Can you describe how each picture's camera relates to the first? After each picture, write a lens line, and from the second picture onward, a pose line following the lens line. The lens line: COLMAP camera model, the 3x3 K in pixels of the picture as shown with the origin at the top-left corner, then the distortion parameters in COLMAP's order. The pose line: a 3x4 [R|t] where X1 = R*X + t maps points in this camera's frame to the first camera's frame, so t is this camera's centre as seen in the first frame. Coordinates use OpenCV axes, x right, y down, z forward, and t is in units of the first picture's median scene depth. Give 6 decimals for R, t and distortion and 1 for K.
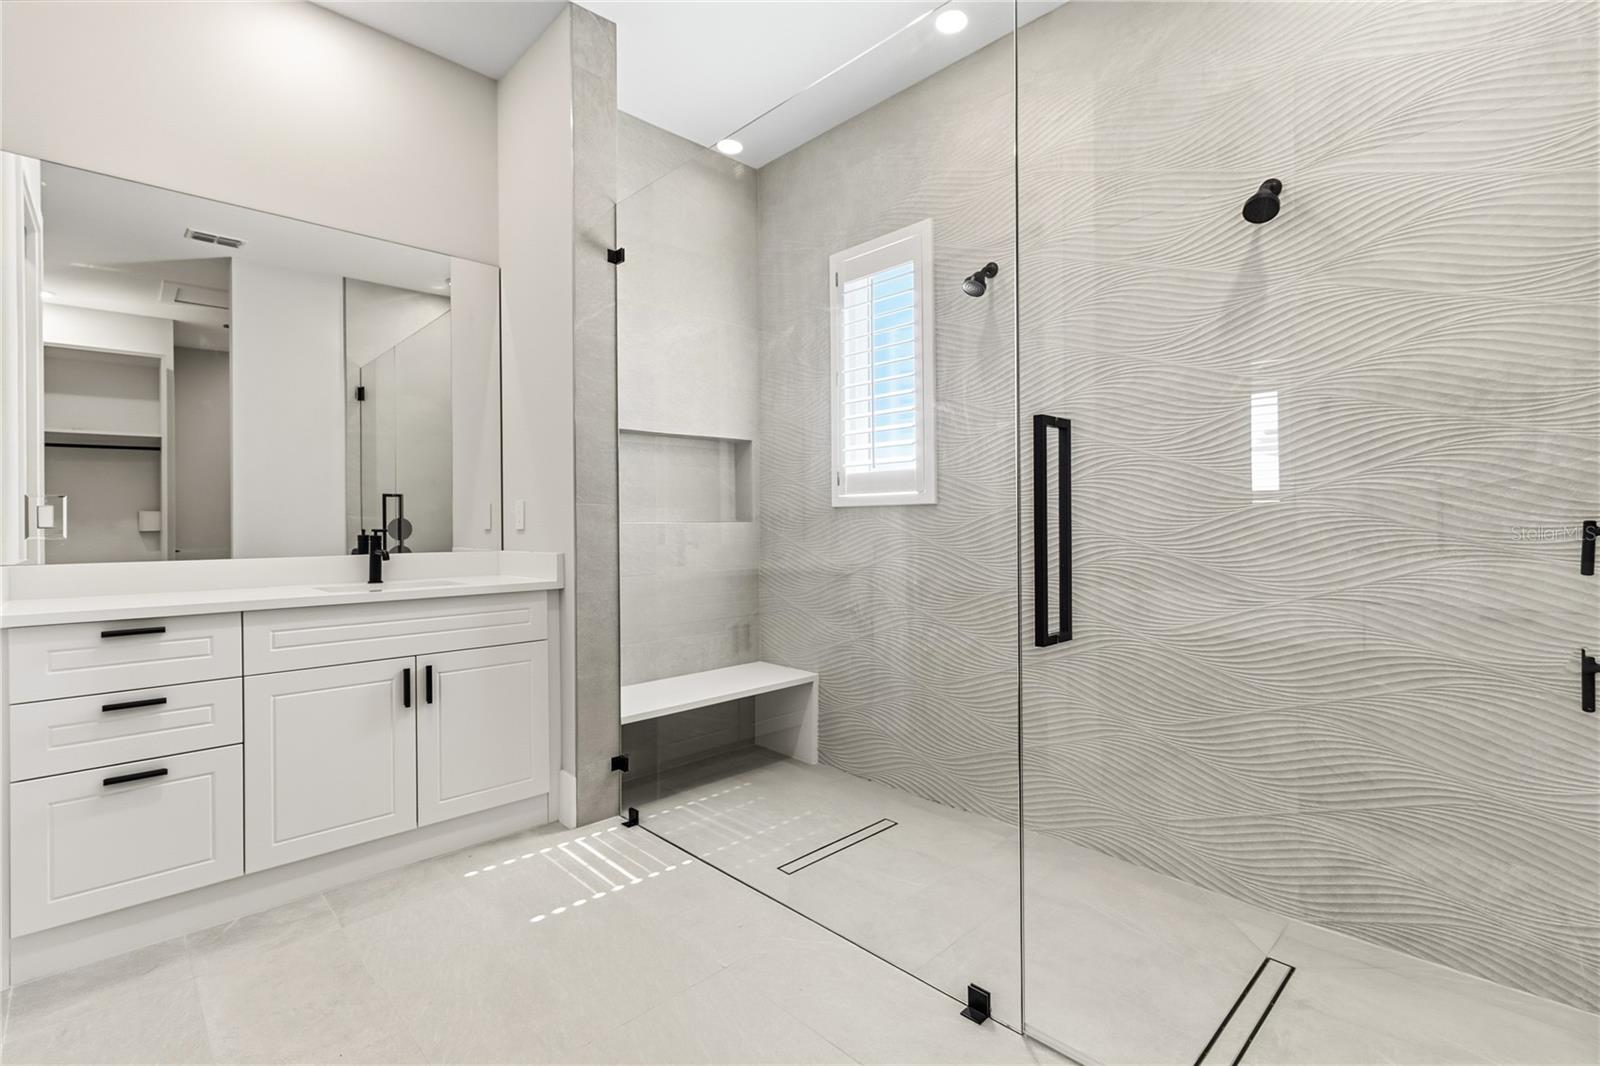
lens RADIAL K [[739.0, 0, 803.7], [0, 739.0, 527.4], [0, 0, 1]] dist [-0.000620, -0.000516]
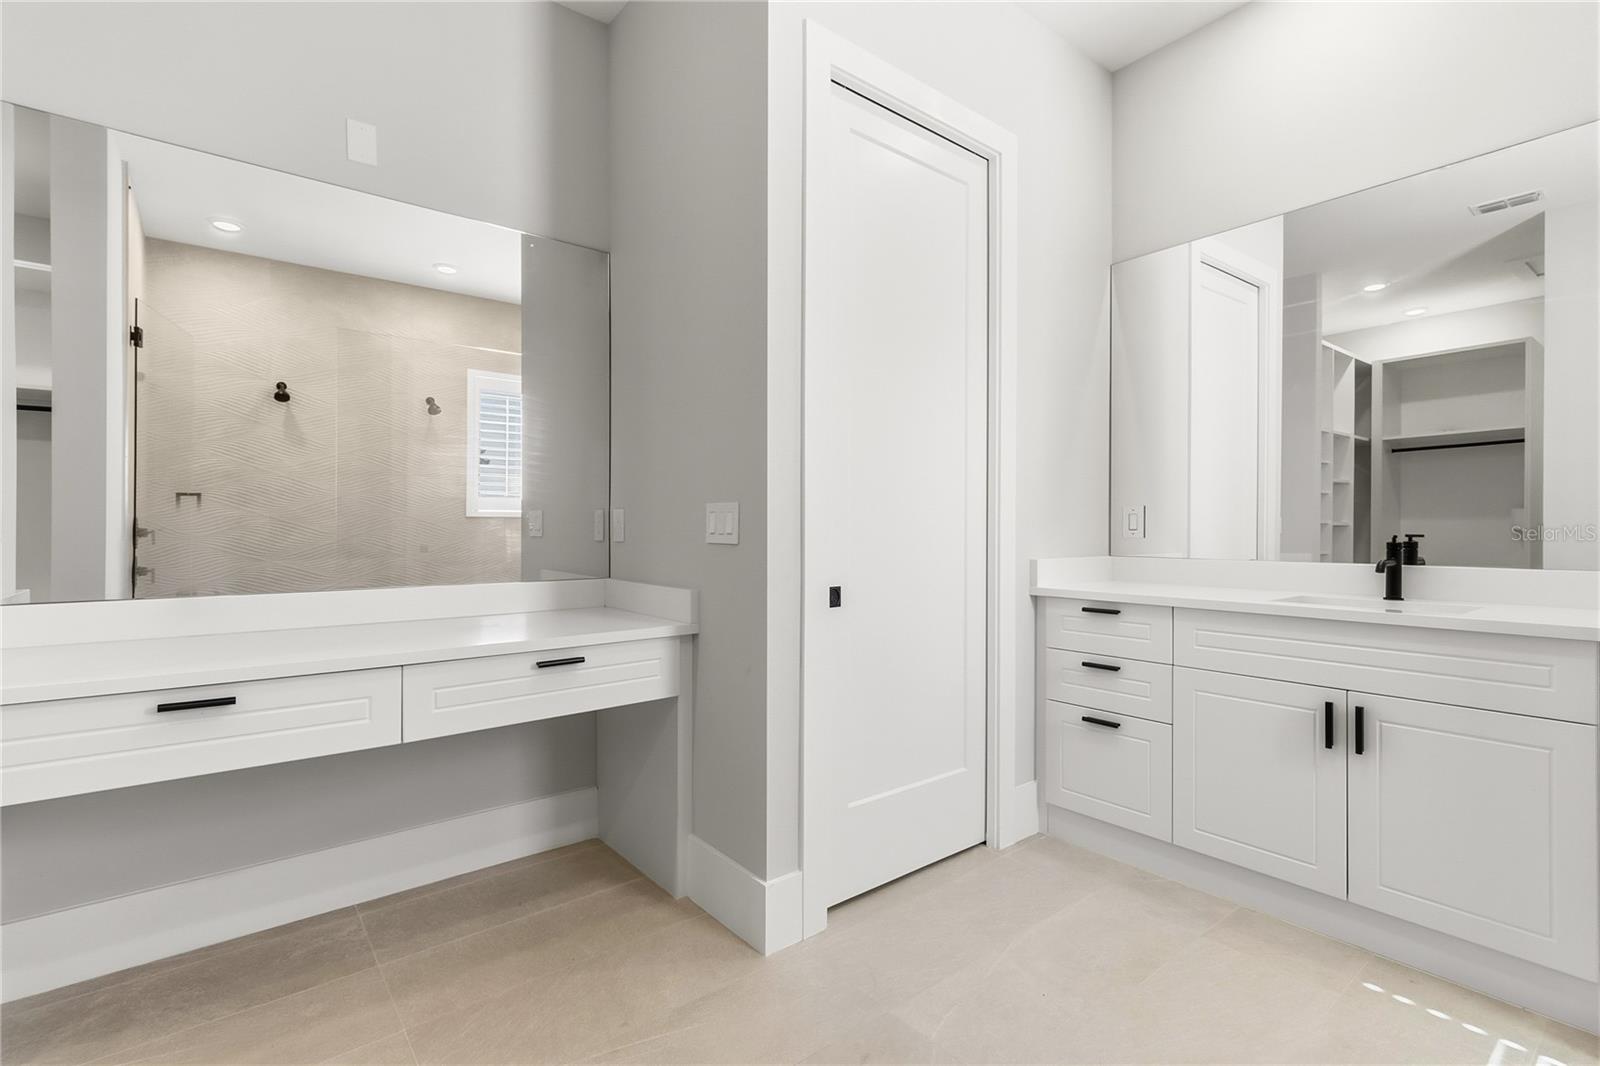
lens RADIAL K [[739.0, 0, 803.7], [0, 739.0, 527.4], [0, 0, 1]] dist [-0.000620, -0.000516]
pose [[-0.109874, 0.008976, -0.993905, 0.355544], [-0.001317, 0.999957, 0.009176, -0.013322], [0.993945, 0.002317, -0.109857, 0.496796]]
